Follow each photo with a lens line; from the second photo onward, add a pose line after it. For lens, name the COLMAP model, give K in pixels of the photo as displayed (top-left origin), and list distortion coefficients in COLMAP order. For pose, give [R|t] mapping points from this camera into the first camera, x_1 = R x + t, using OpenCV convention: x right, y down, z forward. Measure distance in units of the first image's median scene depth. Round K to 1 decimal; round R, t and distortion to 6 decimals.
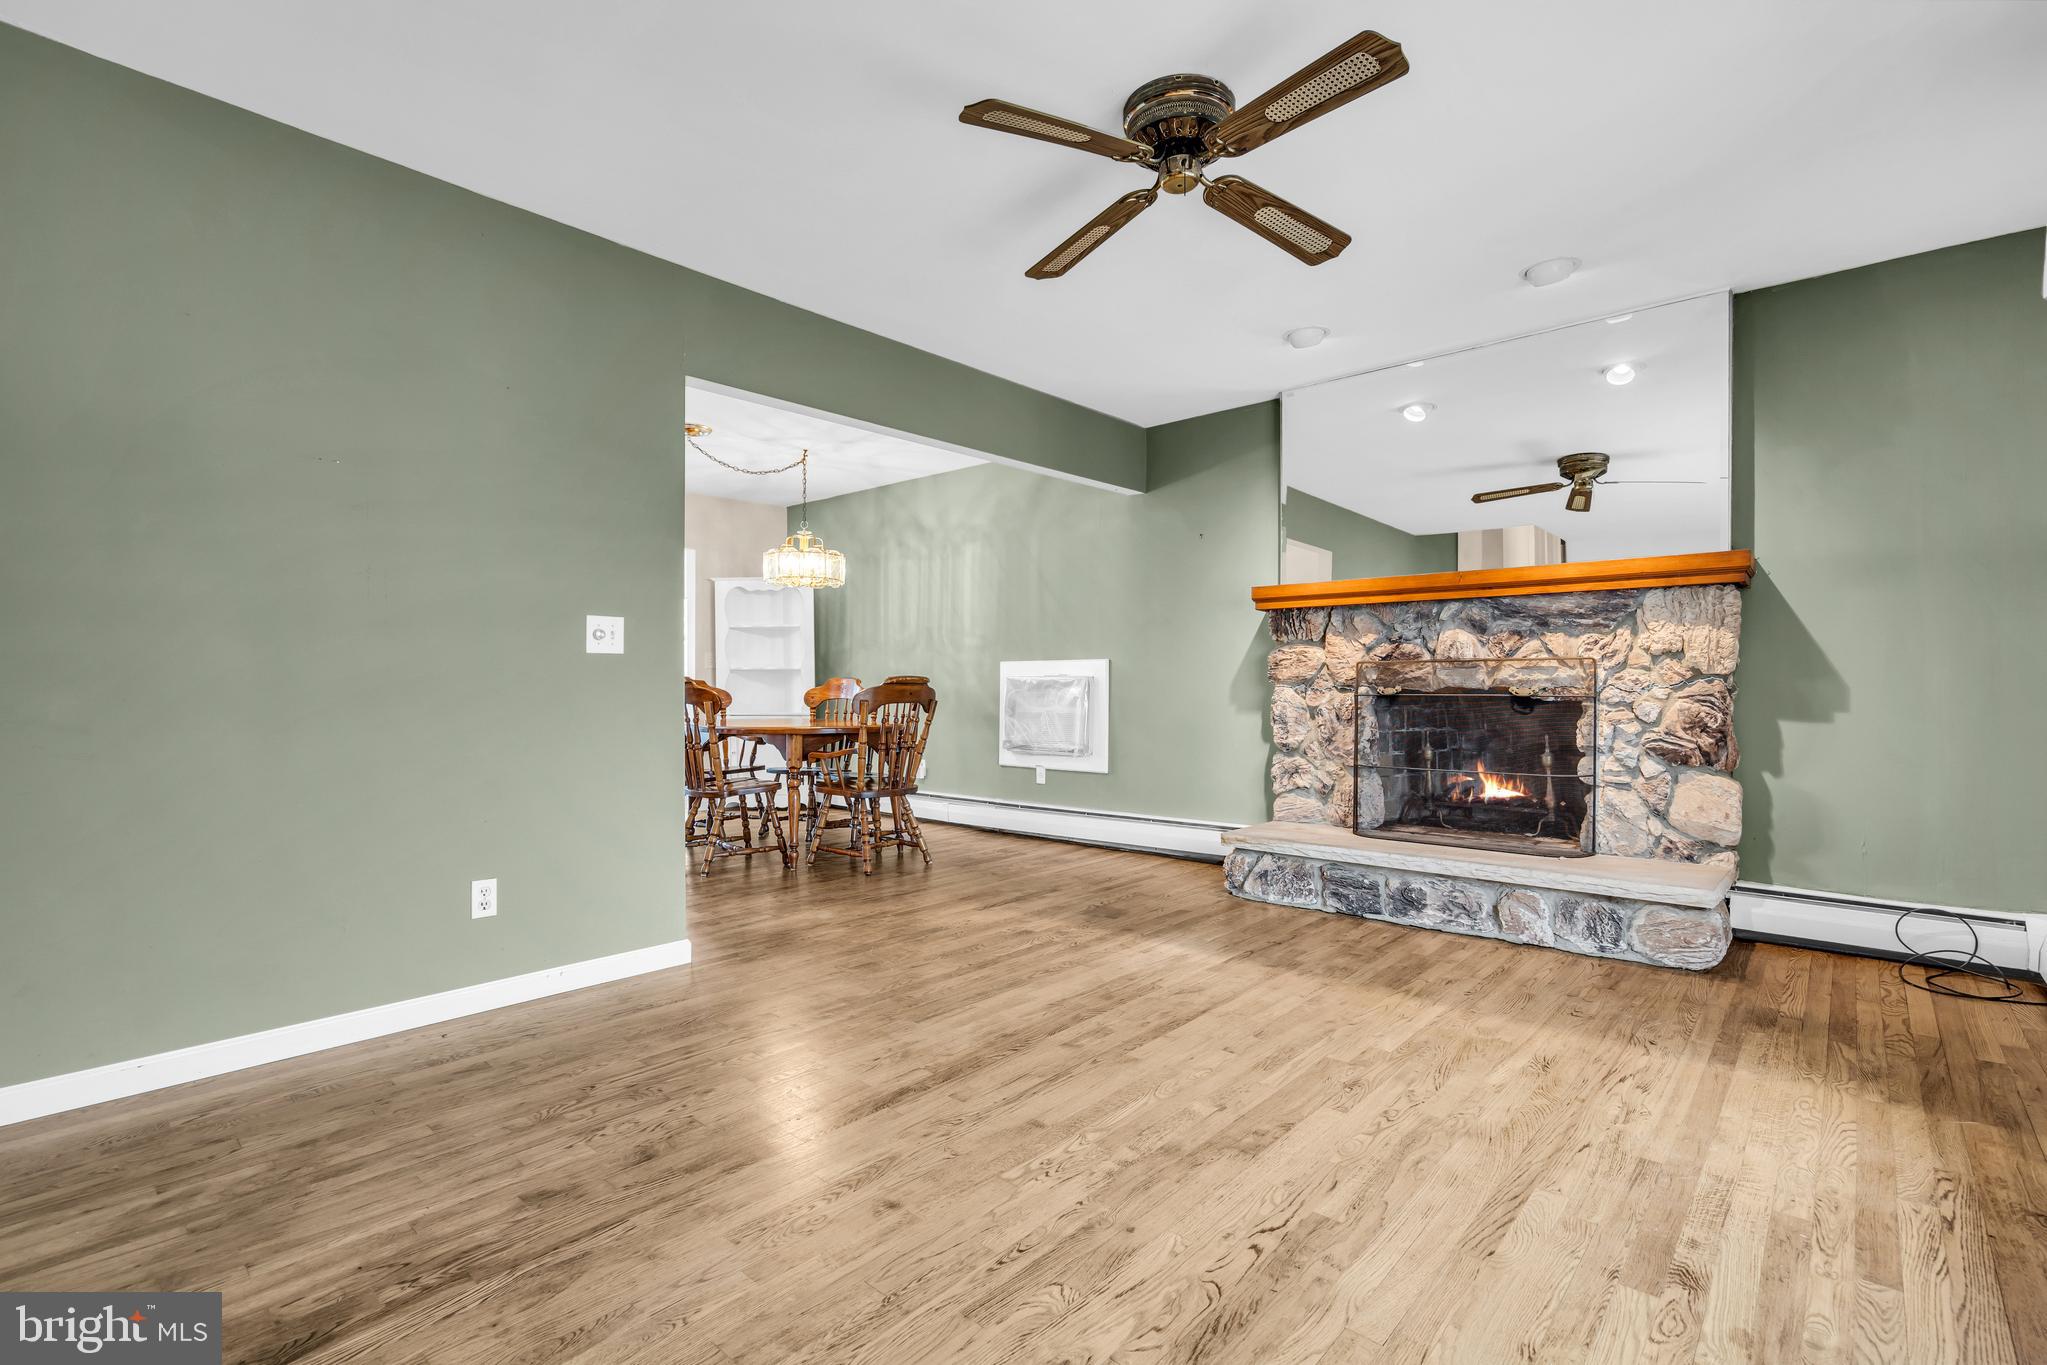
lens RADIAL K [[930.5, 0, 1025.3], [0, 930.5, 685.0], [0, 0, 1]] dist [-0.000900, -0.000188]
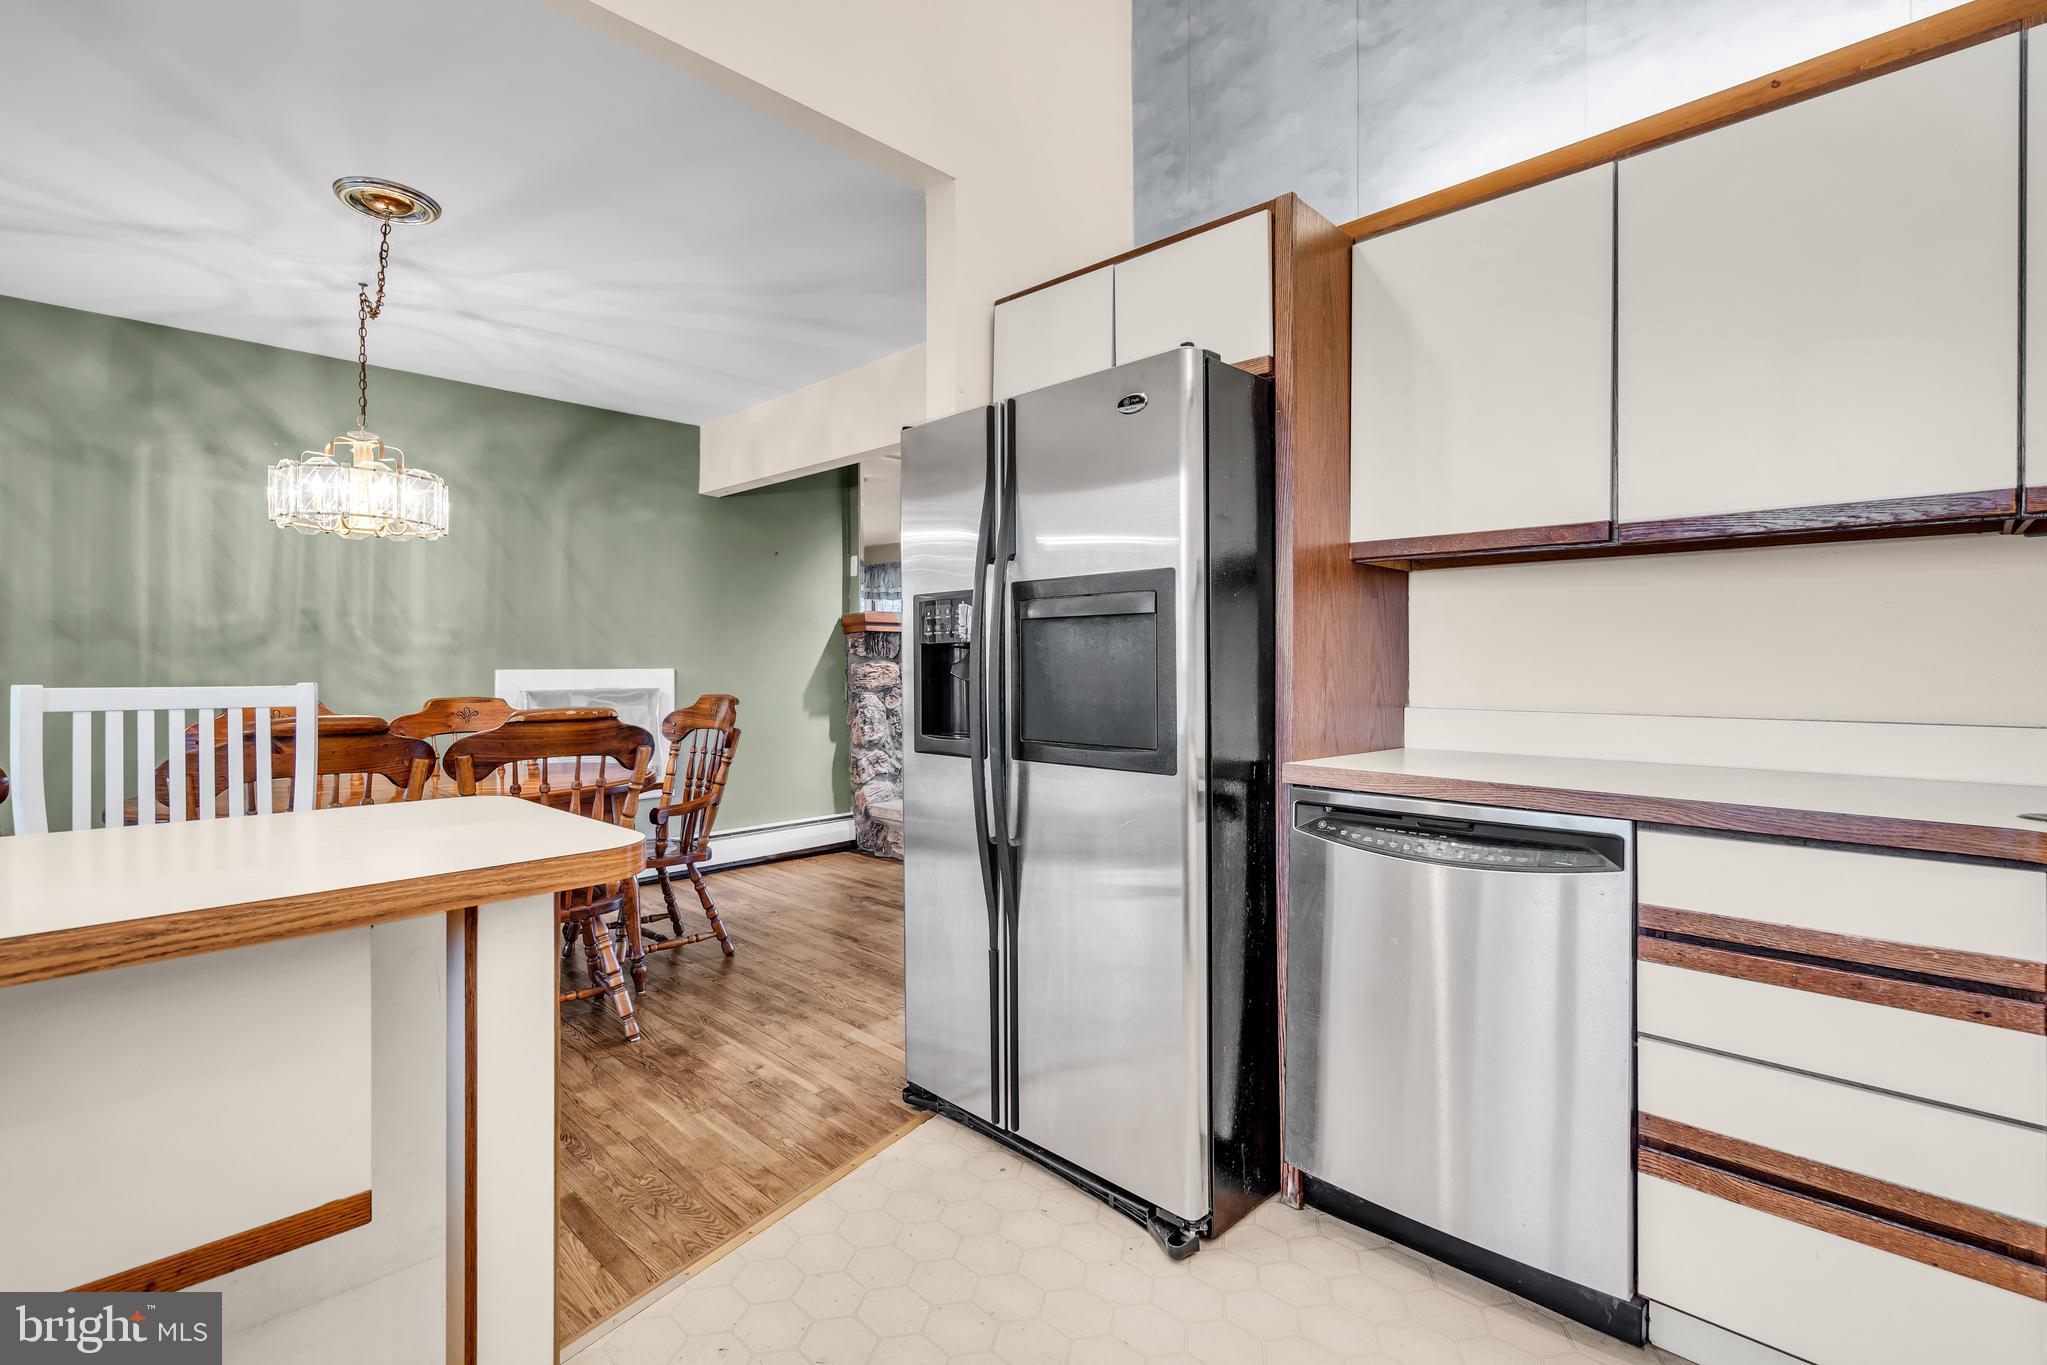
lens RADIAL K [[936.9, 0, 1018.7], [0, 936.9, 670.2], [0, 0, 1]] dist [-0.003578, -0.000190]
pose [[0.056256, -0.005492, 0.998401, -1.225031], [0.003295, 0.999980, 0.005315, -0.046621], [-0.998411, 0.002991, 0.056273, 0.949904]]
